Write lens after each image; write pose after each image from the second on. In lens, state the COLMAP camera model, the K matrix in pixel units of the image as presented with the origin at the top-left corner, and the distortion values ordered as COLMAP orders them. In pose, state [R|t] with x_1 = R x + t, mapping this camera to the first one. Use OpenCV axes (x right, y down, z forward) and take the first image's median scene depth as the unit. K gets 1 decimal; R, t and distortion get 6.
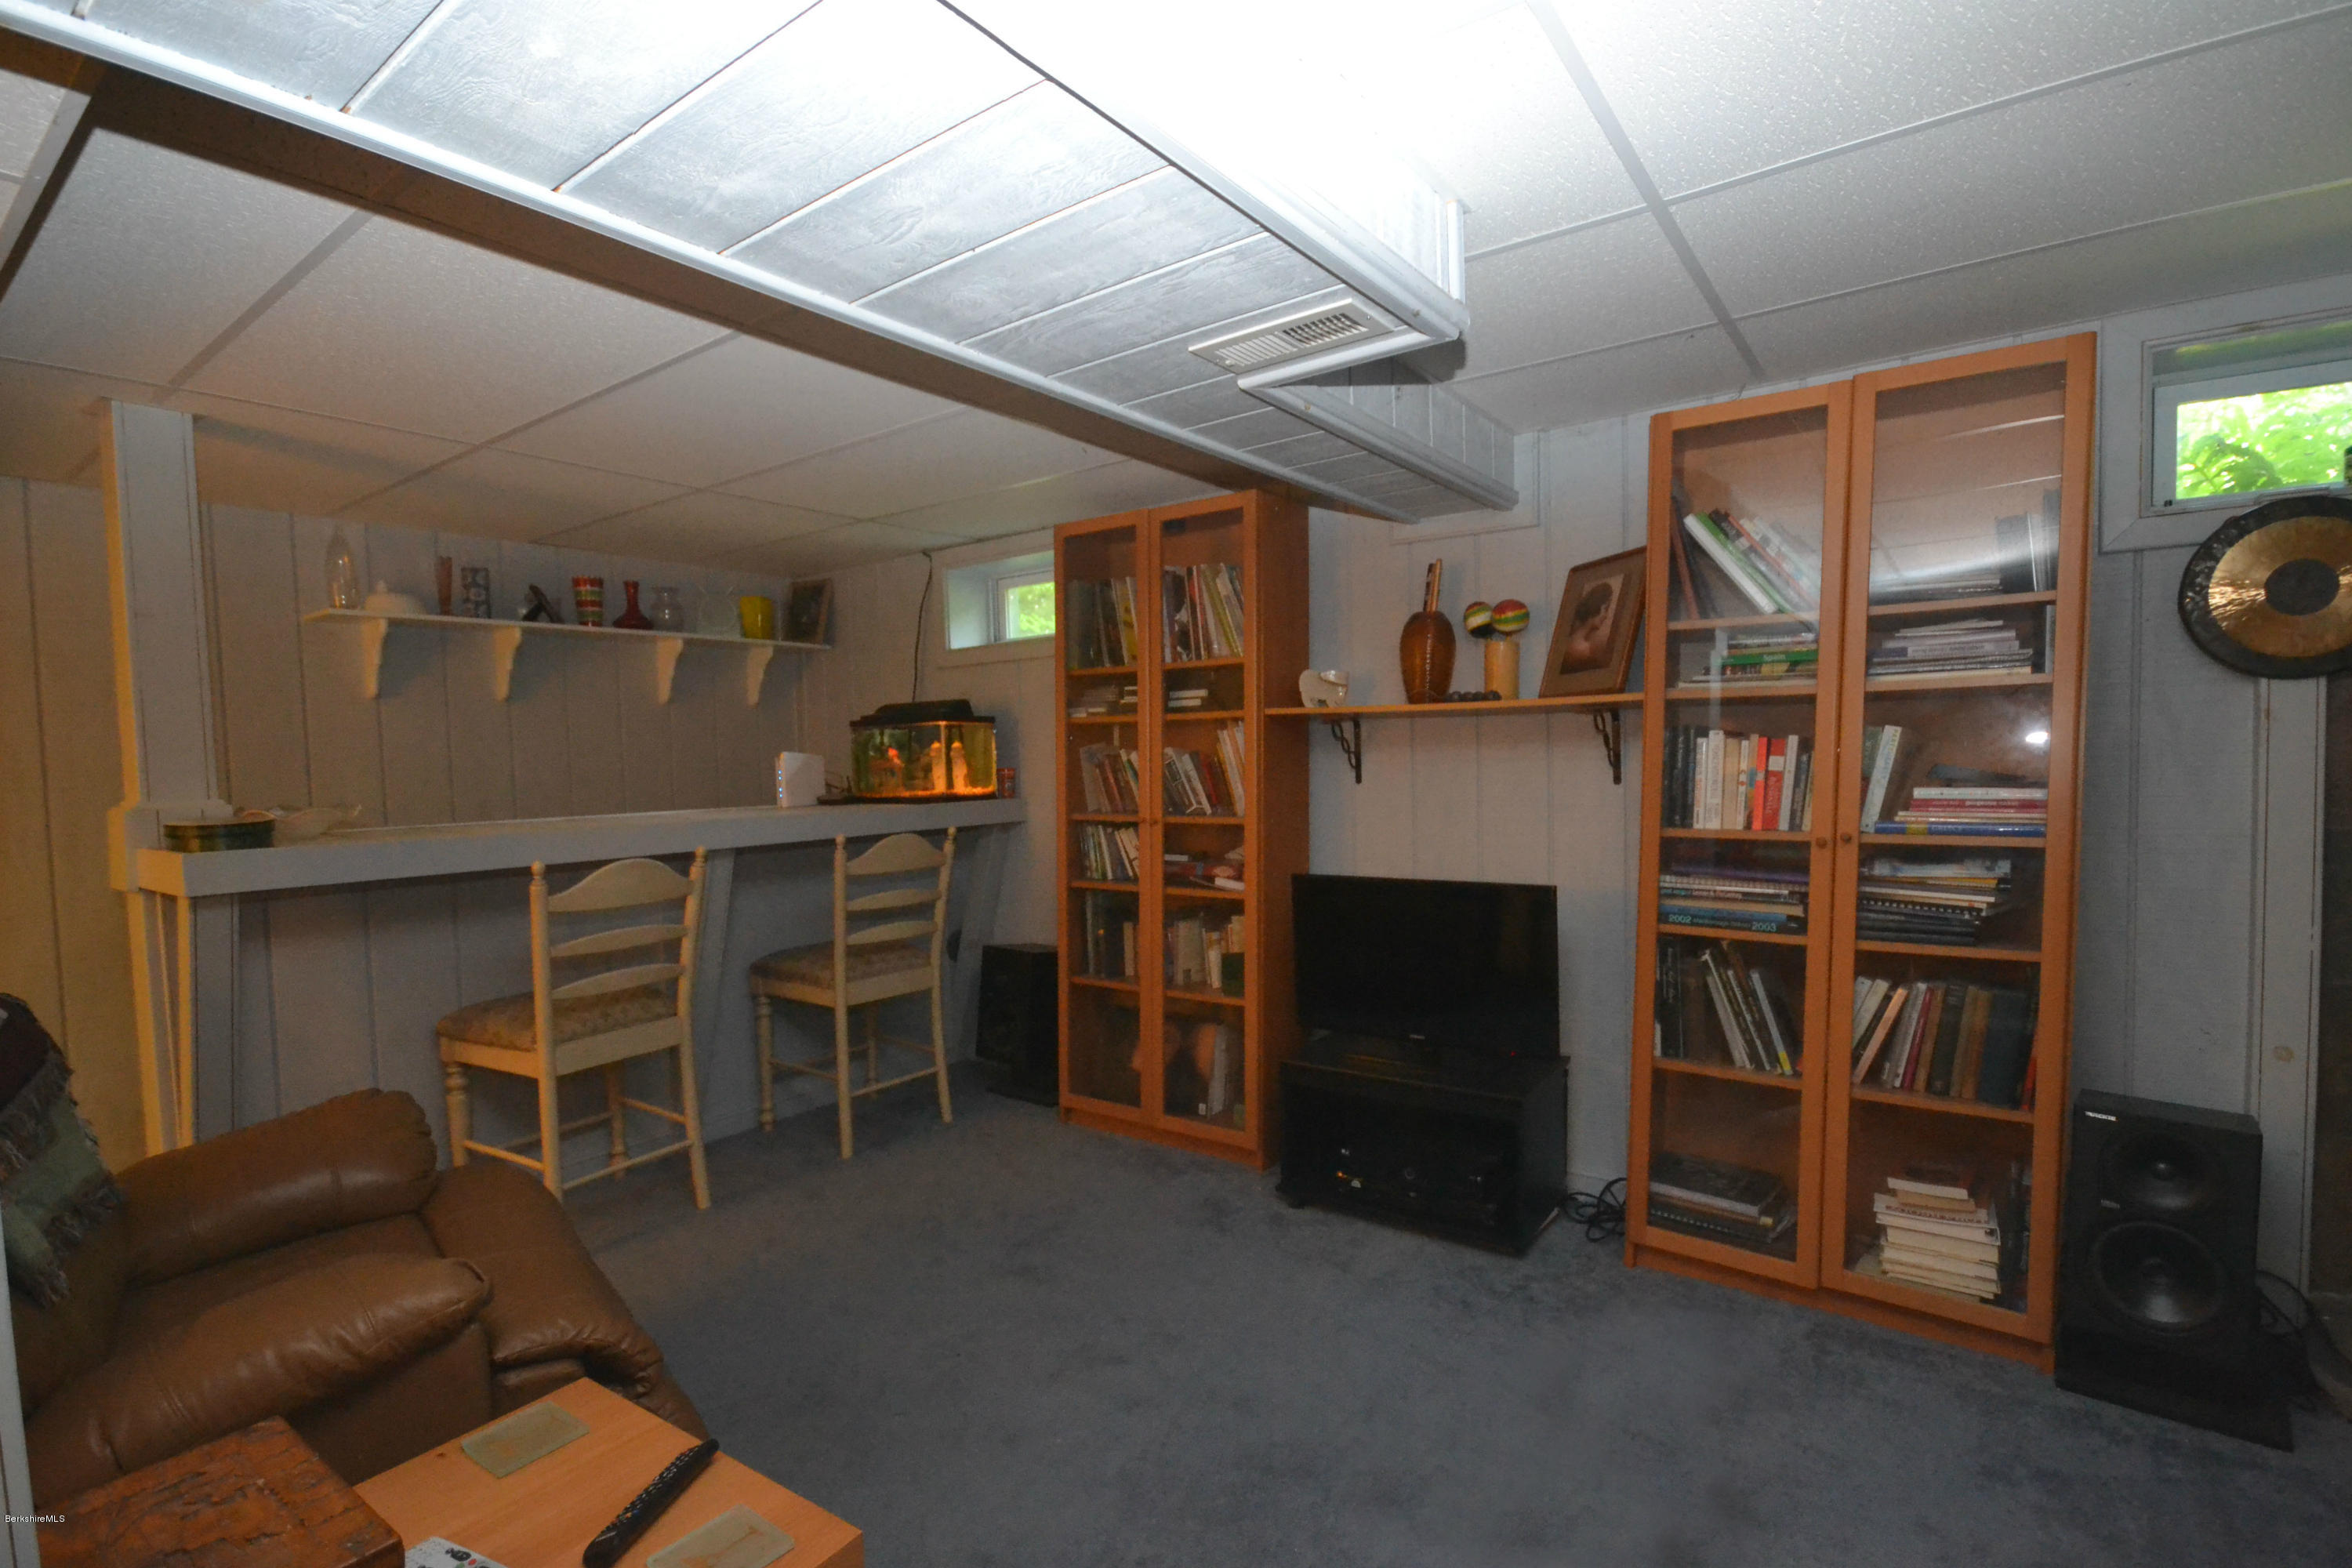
lens RADIAL K [[1078.5, 0, 1185.2], [0, 1078.5, 812.1], [0, 0, 1]] dist [0.005418, -0.006670]
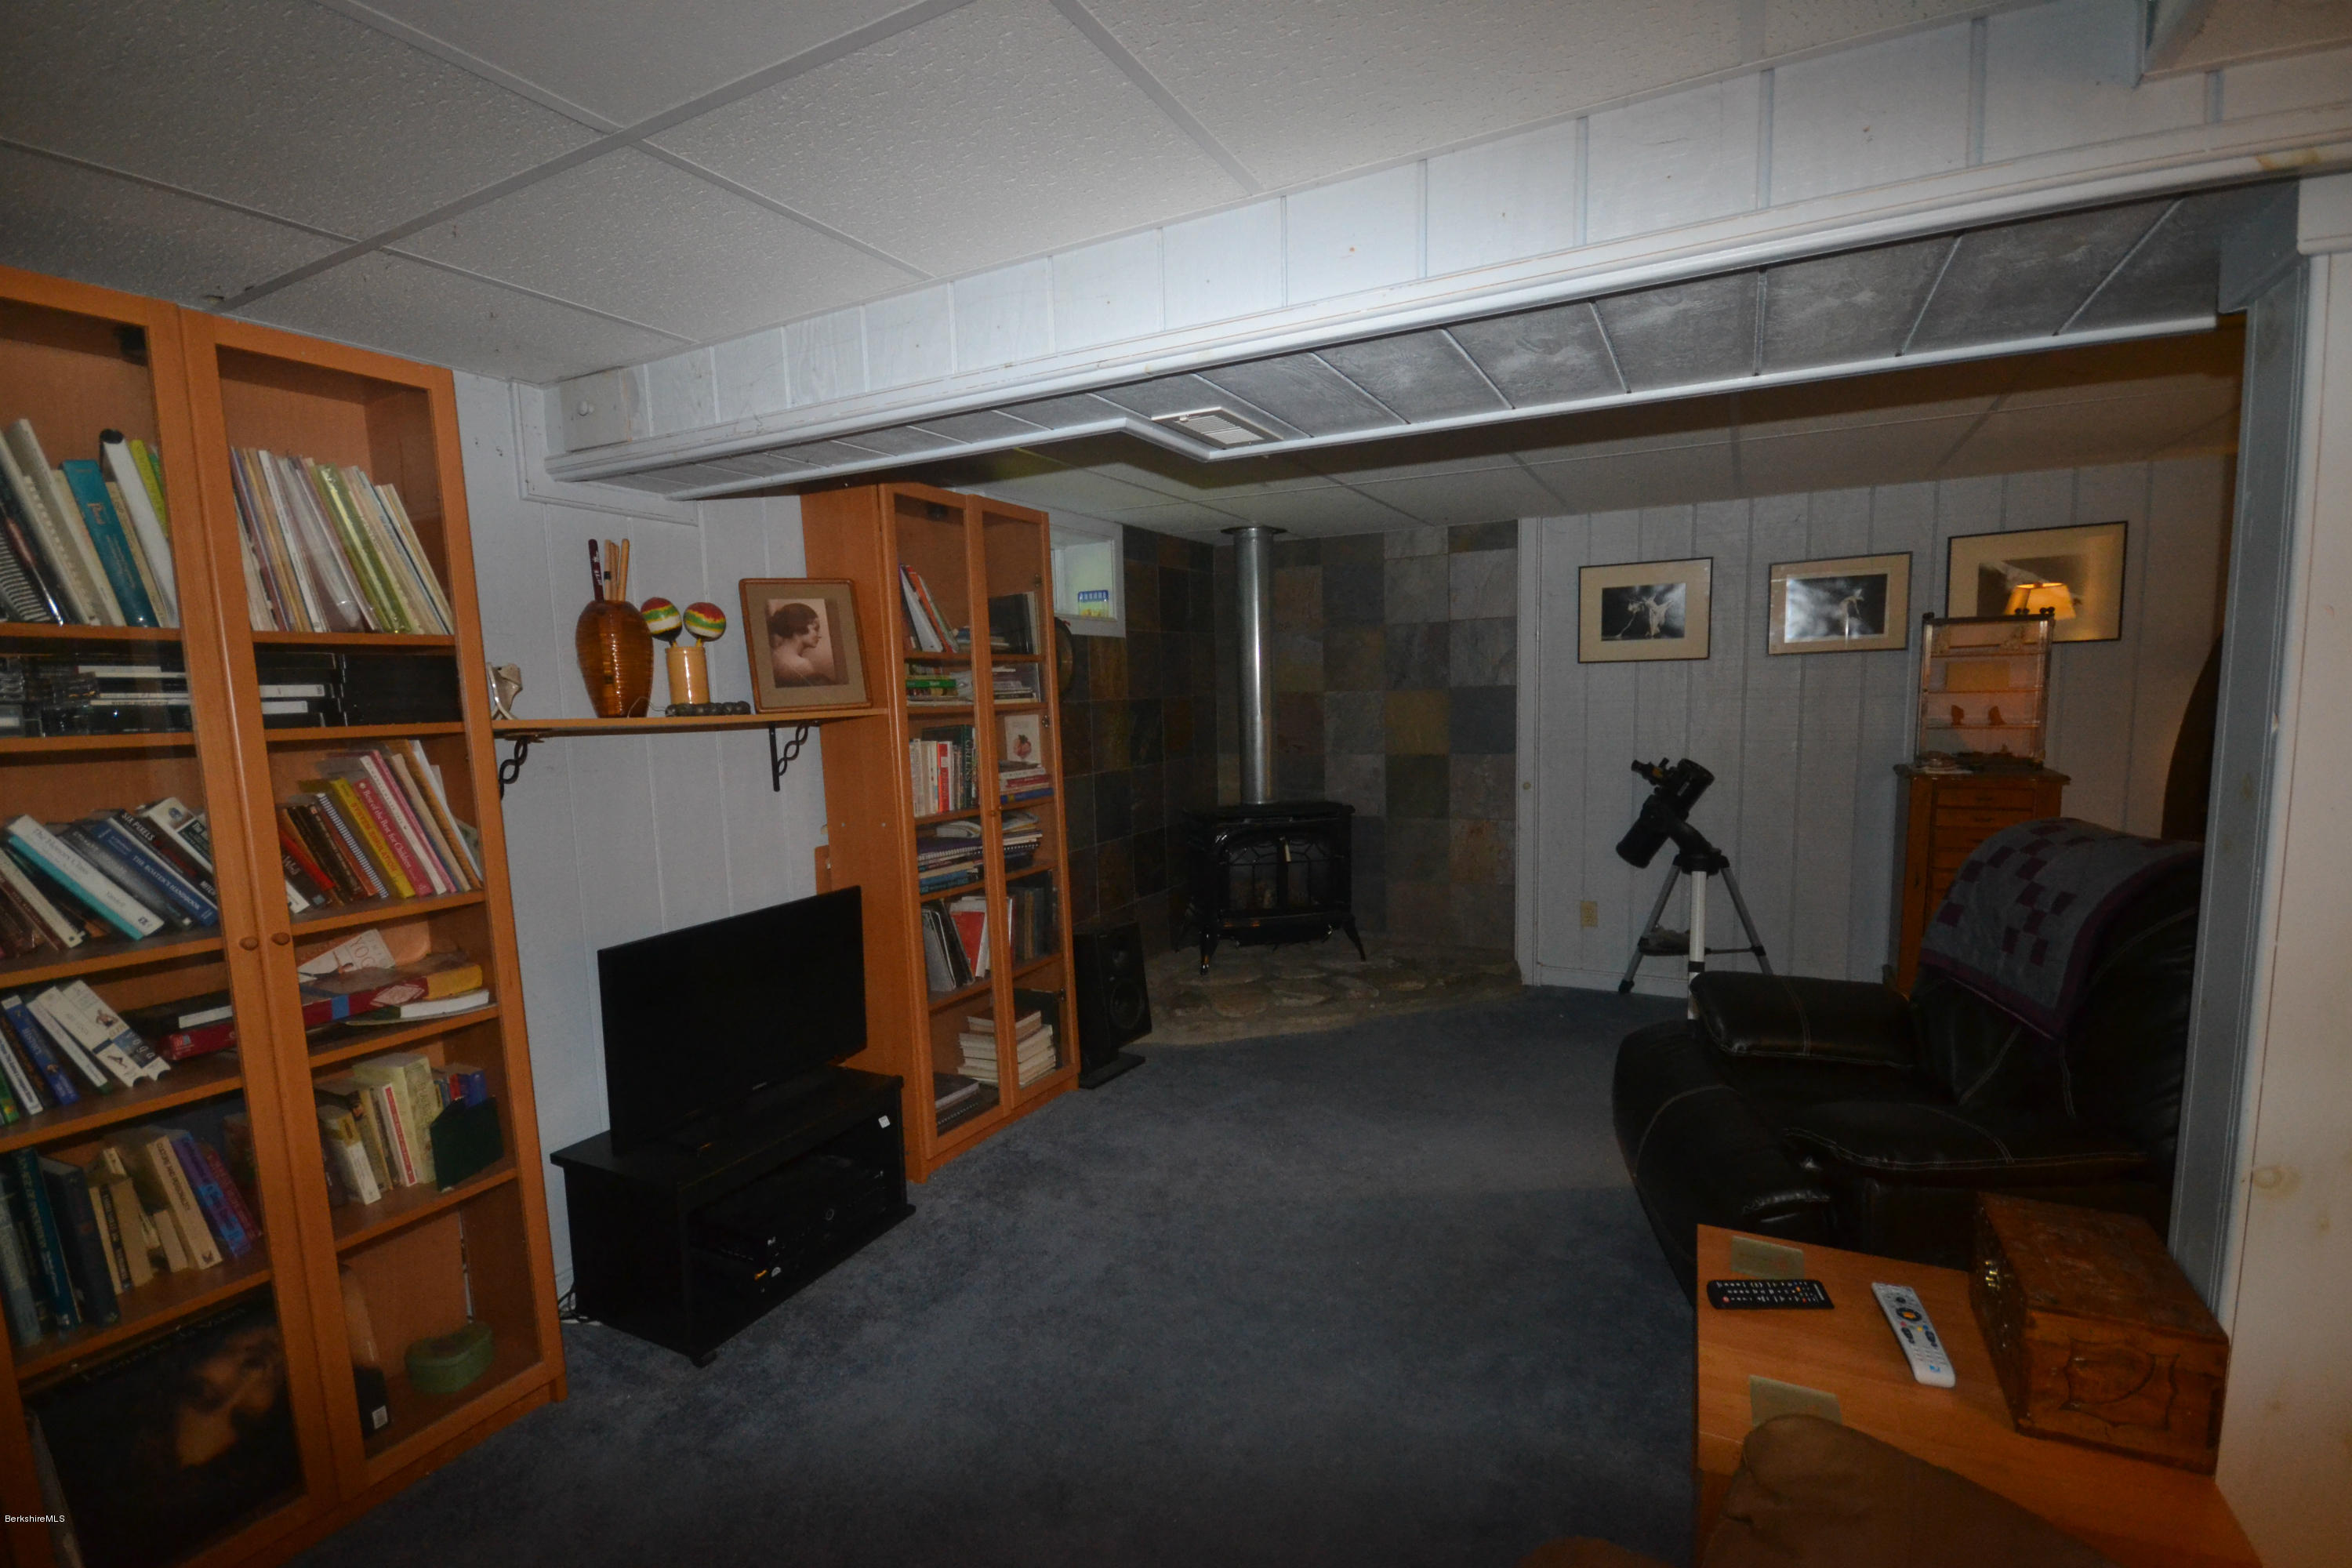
lens RADIAL K [[1040.4, 0, 1176.4], [0, 1040.4, 809.5], [0, 0, 1]] dist [-0.007152, -0.001740]
pose [[-0.140544, -0.086815, 0.986261, -0.656347], [0.084041, 0.991507, 0.099253, -0.075893], [-0.986501, 0.096836, -0.132055, 0.740071]]
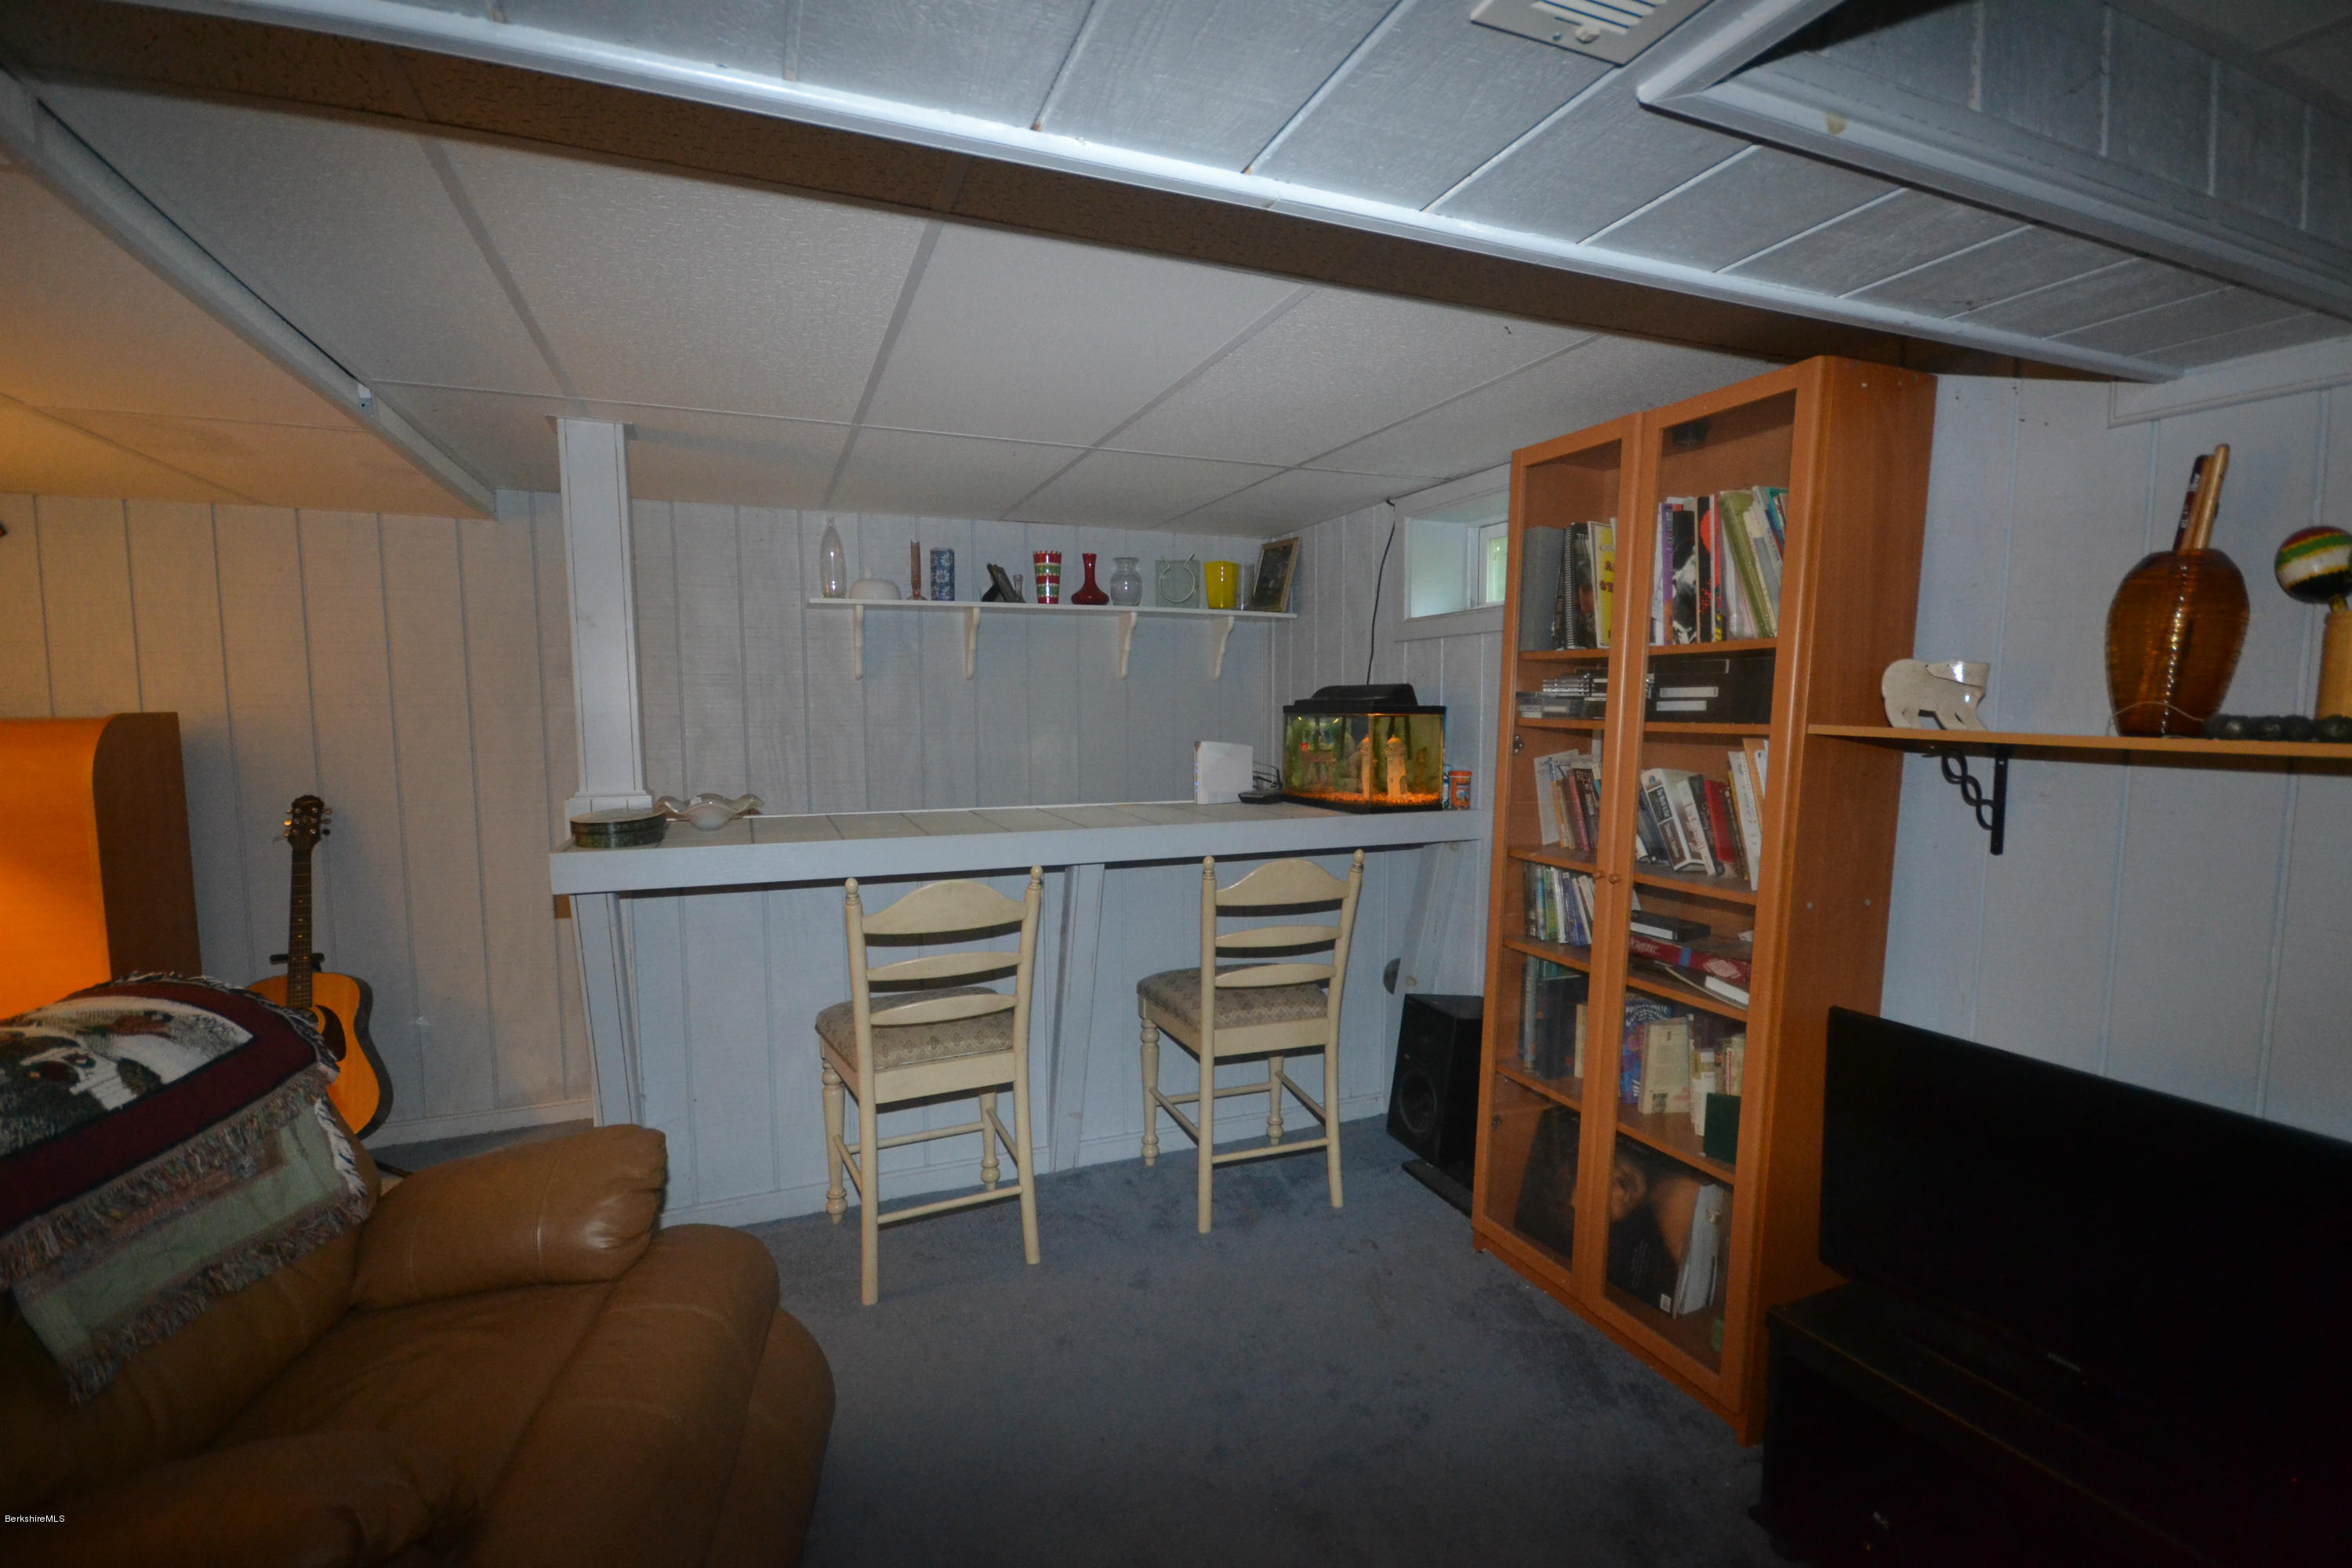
lens RADIAL K [[1040.4, 0, 1199.4], [0, 1040.4, 808.9], [0, 0, 1]] dist [-0.007152, -0.001740]
pose [[0.854361, 0.076837, -0.513969, 0.092200], [-0.047751, 0.996432, 0.069589, -0.079977], [0.517482, -0.034912, 0.854982, 0.352556]]
